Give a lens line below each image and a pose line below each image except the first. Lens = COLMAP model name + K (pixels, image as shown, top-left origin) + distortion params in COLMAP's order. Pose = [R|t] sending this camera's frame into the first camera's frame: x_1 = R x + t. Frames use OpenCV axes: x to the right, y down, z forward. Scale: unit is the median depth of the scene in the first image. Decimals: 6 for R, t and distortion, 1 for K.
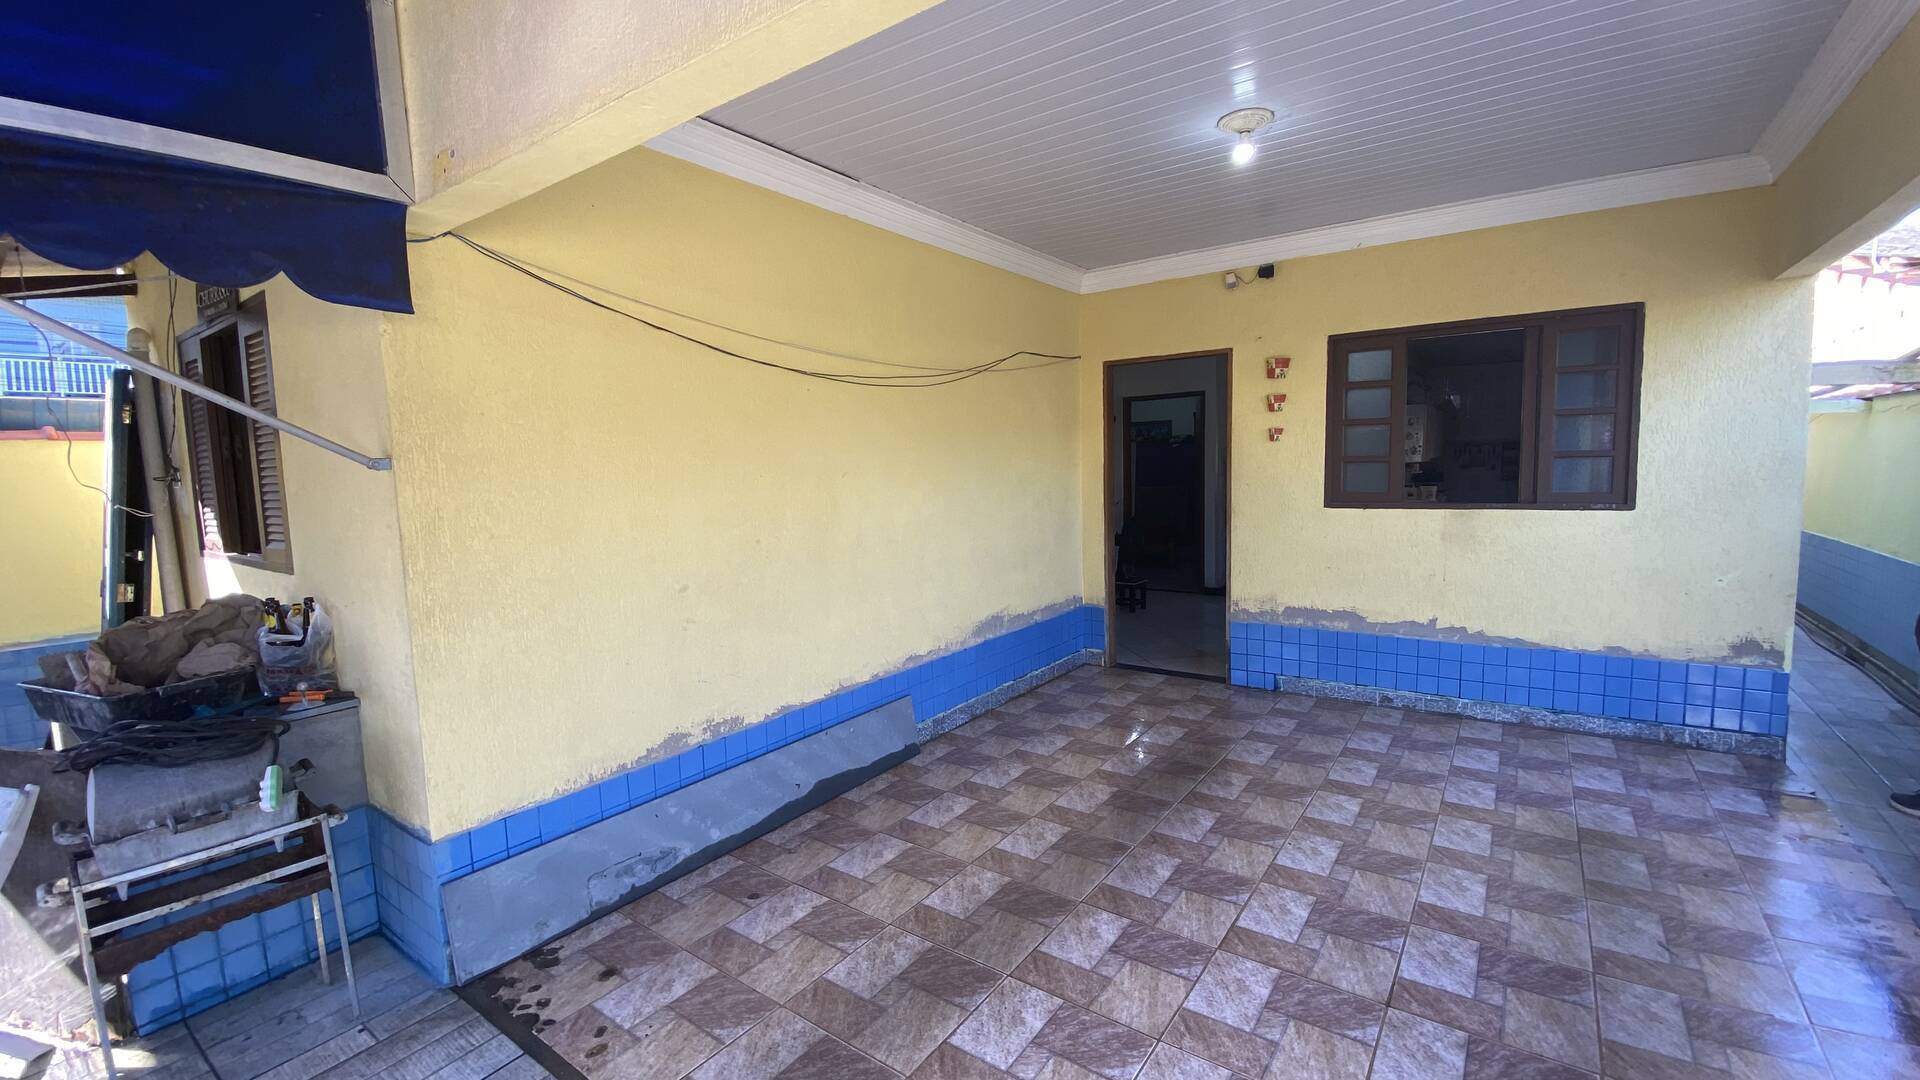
lens RADIAL K [[775.3, 0, 954.6], [0, 775.3, 539.4], [0, 0, 1]] dist [0.011944, -0.016363]
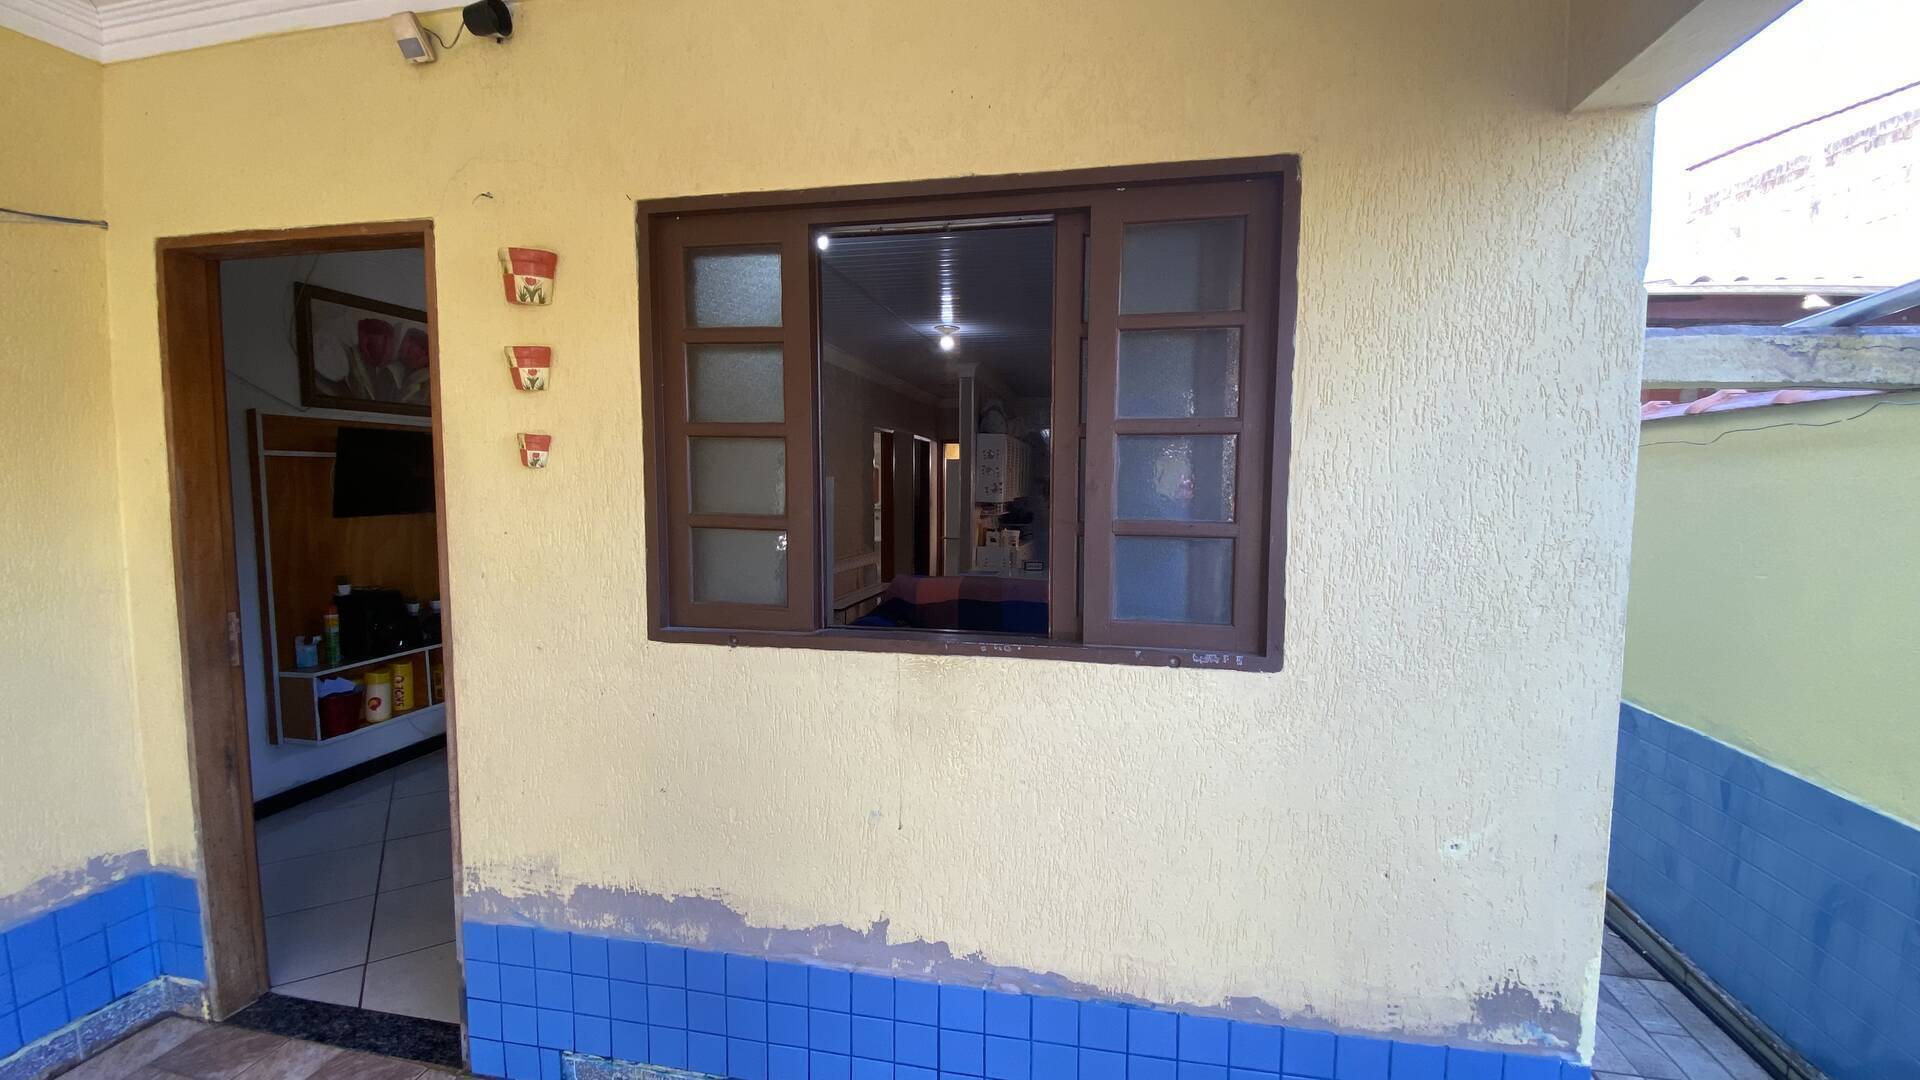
lens RADIAL K [[767.1, 0, 961.5], [0, 767.1, 545.1], [0, 0, 1]] dist [0.047968, -0.033103]
pose [[0.907933, -0.000645, 0.419115, 0.701375], [0.009777, 0.999759, -0.019643, -0.124350], [-0.419001, 0.021933, 0.907721, 0.884649]]
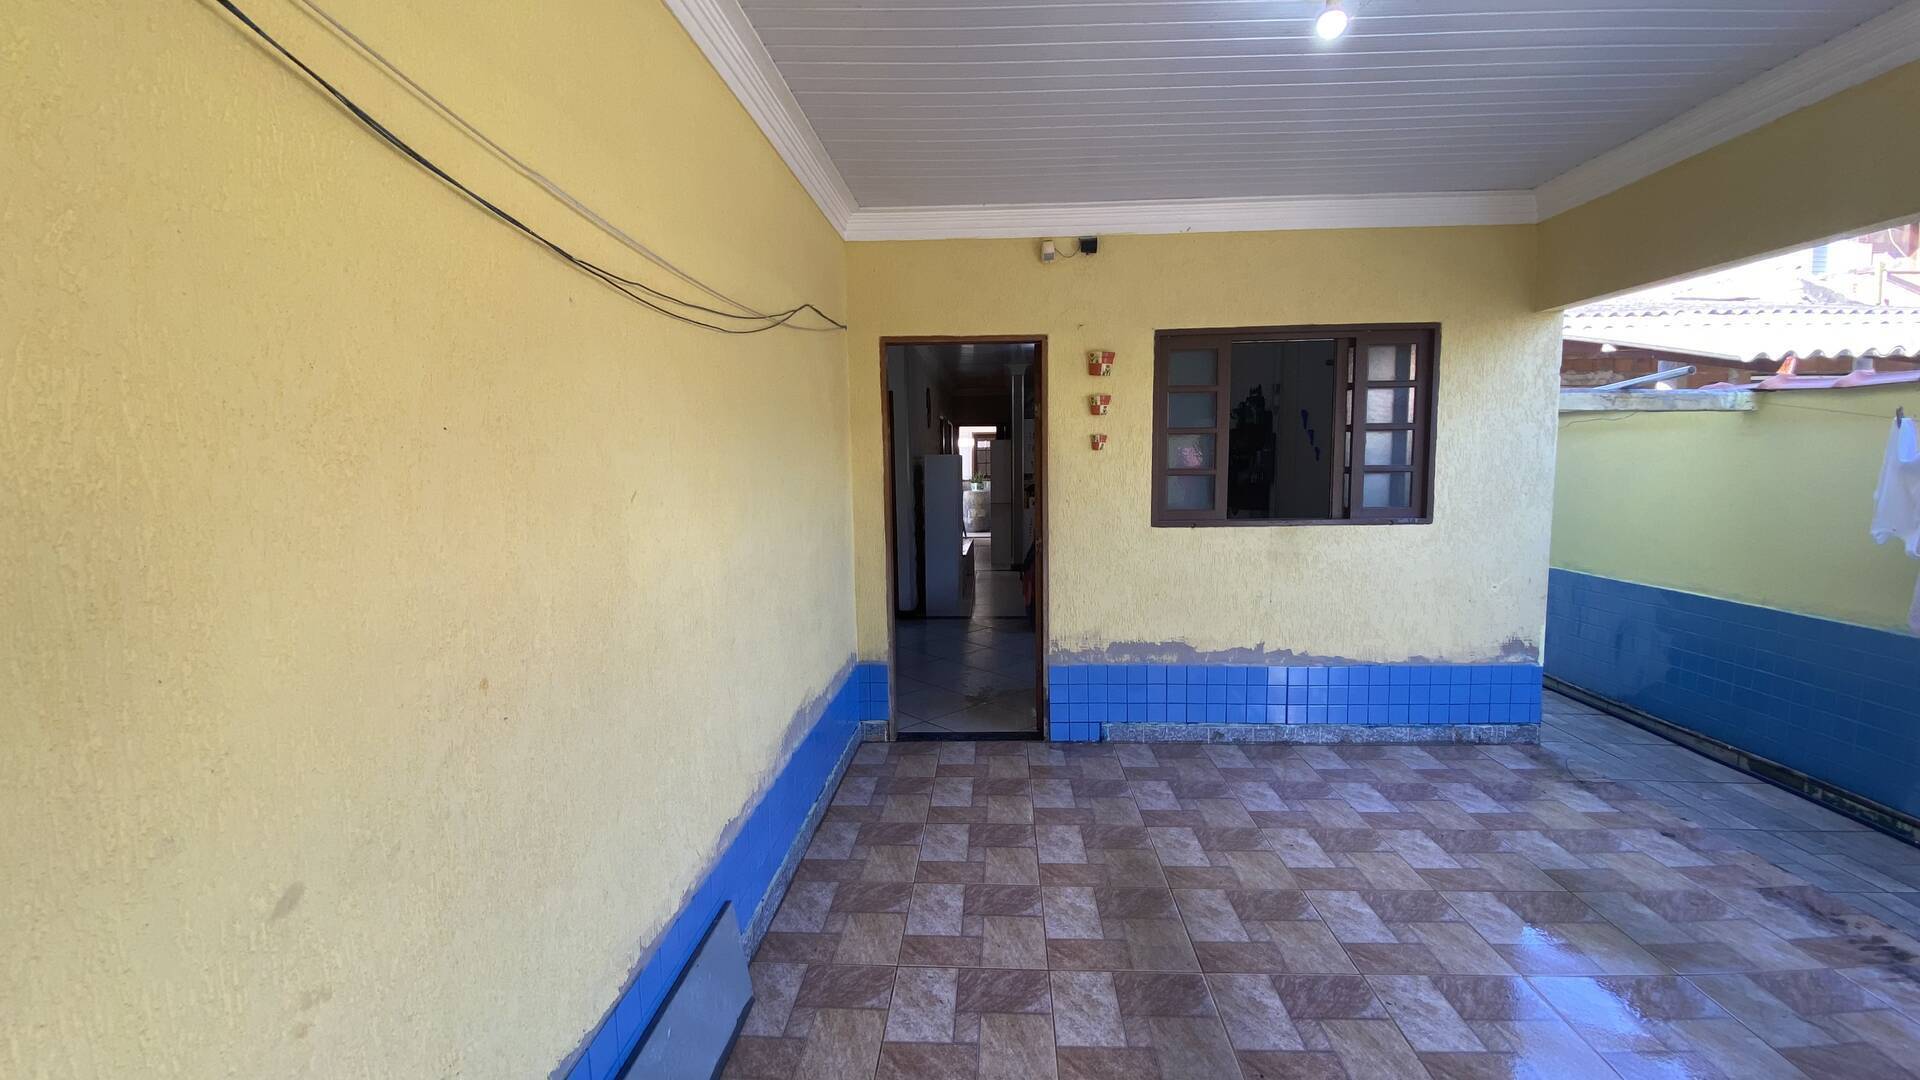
lens RADIAL K [[773.1, 0, 960.0], [0, 773.1, 540.0], [0, 0, 1]] dist [0.063192, -0.051795]
pose [[0.831063, -0.041166, 0.554653, -0.293617], [0.043909, 0.999001, 0.008353, -0.066655], [-0.554443, 0.017412, 0.832040, 0.602431]]
